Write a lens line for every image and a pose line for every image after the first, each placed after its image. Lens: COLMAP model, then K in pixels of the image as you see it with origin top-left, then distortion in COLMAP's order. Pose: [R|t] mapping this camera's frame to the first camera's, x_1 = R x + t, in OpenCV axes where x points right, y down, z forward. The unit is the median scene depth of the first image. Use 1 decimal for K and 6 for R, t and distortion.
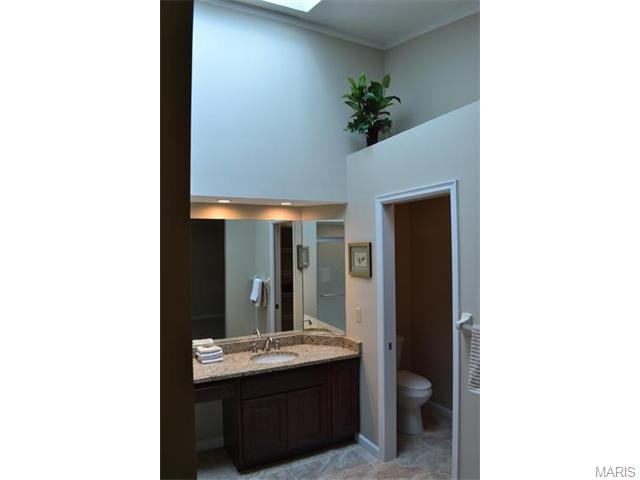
lens RADIAL K [[382.9, 0, 320.0], [0, 382.9, 240.0], [0, 0, 1]] dist [-0.093964, -0.000141]
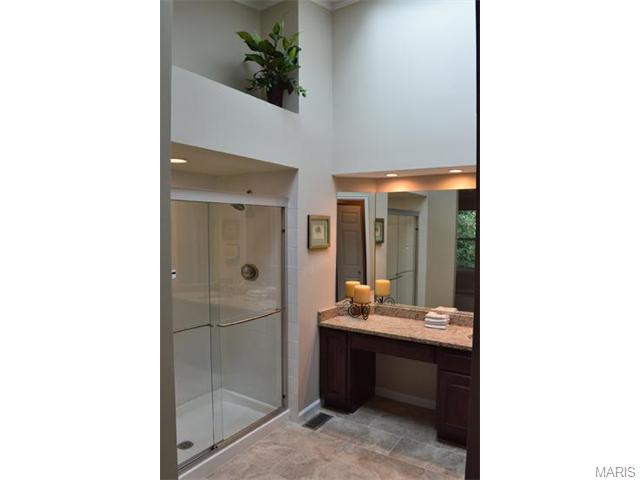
lens RADIAL K [[387.8, 0, 320.0], [0, 387.8, 240.0], [0, 0, 1]] dist [-0.073776, 0.000762]
pose [[0.492646, 0.060252, -0.868141, 0.453768], [0.008862, 0.997201, 0.074238, -0.000592], [0.870184, -0.044267, 0.490734, 0.204129]]
